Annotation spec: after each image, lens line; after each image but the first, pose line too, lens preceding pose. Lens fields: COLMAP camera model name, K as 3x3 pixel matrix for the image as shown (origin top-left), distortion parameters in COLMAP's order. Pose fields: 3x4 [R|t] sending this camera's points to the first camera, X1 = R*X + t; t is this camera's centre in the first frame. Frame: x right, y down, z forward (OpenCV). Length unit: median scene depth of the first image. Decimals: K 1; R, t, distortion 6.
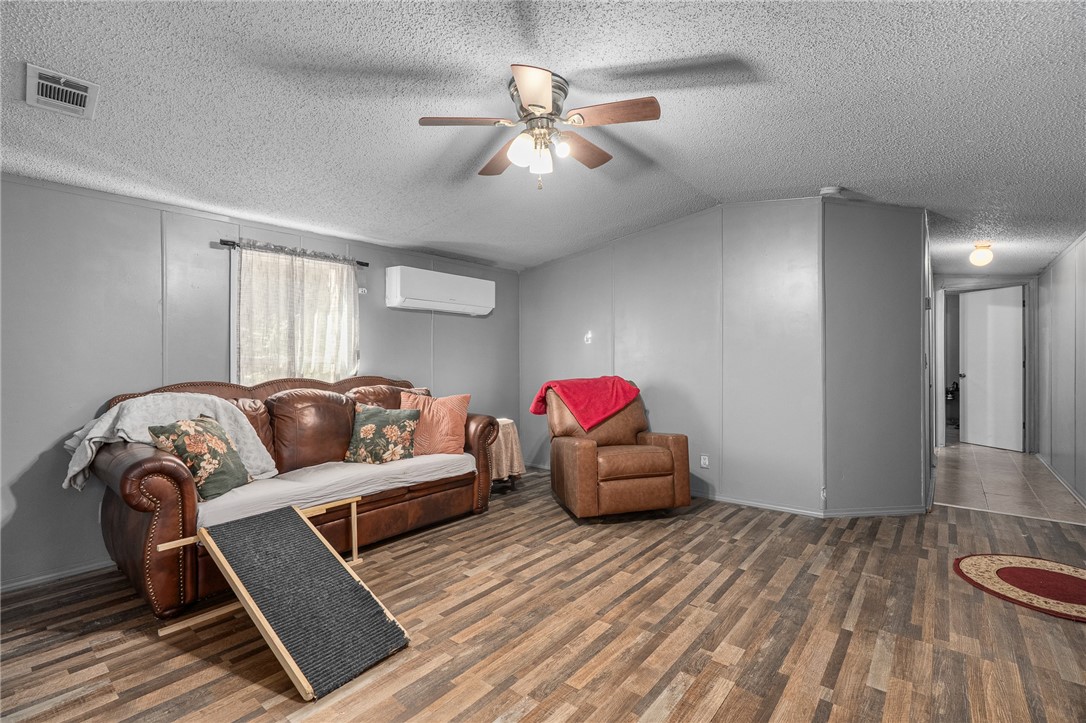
lens RADIAL K [[492.0, 0, 538.2], [0, 492.0, 356.6], [0, 0, 1]] dist [-0.008653, 0.002027]
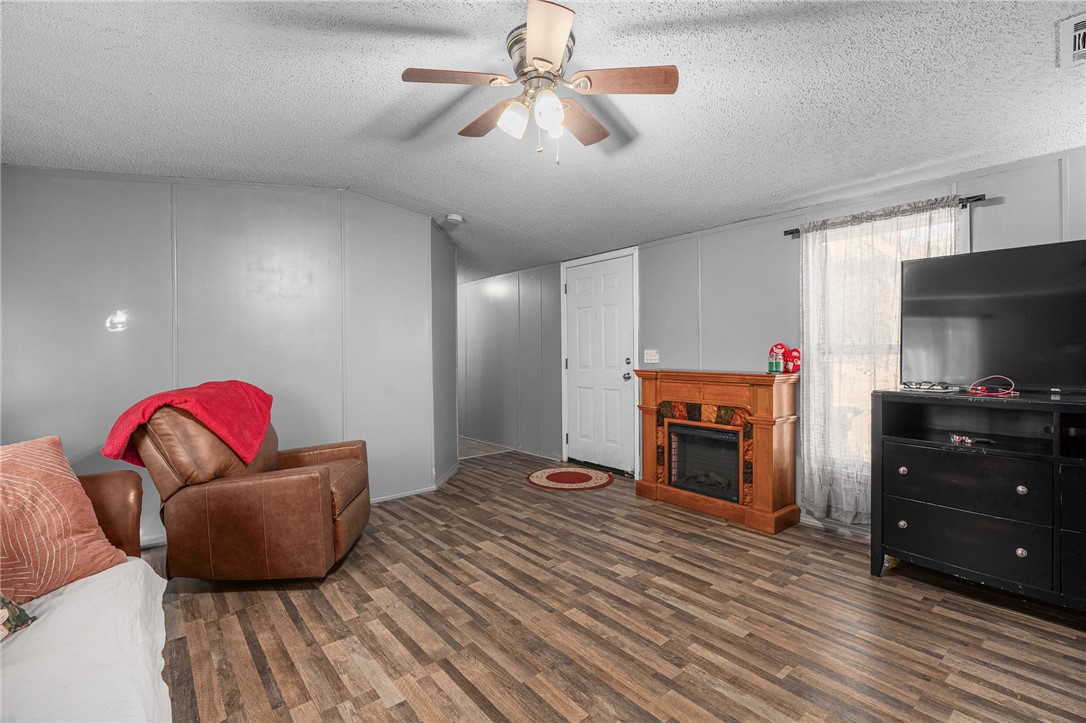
lens RADIAL K [[492.0, 0, 543.4], [0, 492.0, 357.9], [0, 0, 1]] dist [-0.008653, 0.002027]
pose [[0.178188, -0.005002, 0.983984, -0.698715], [0.003809, 0.999983, 0.004394, 0.009287], [-0.983989, 0.002966, 0.178204, 0.692182]]
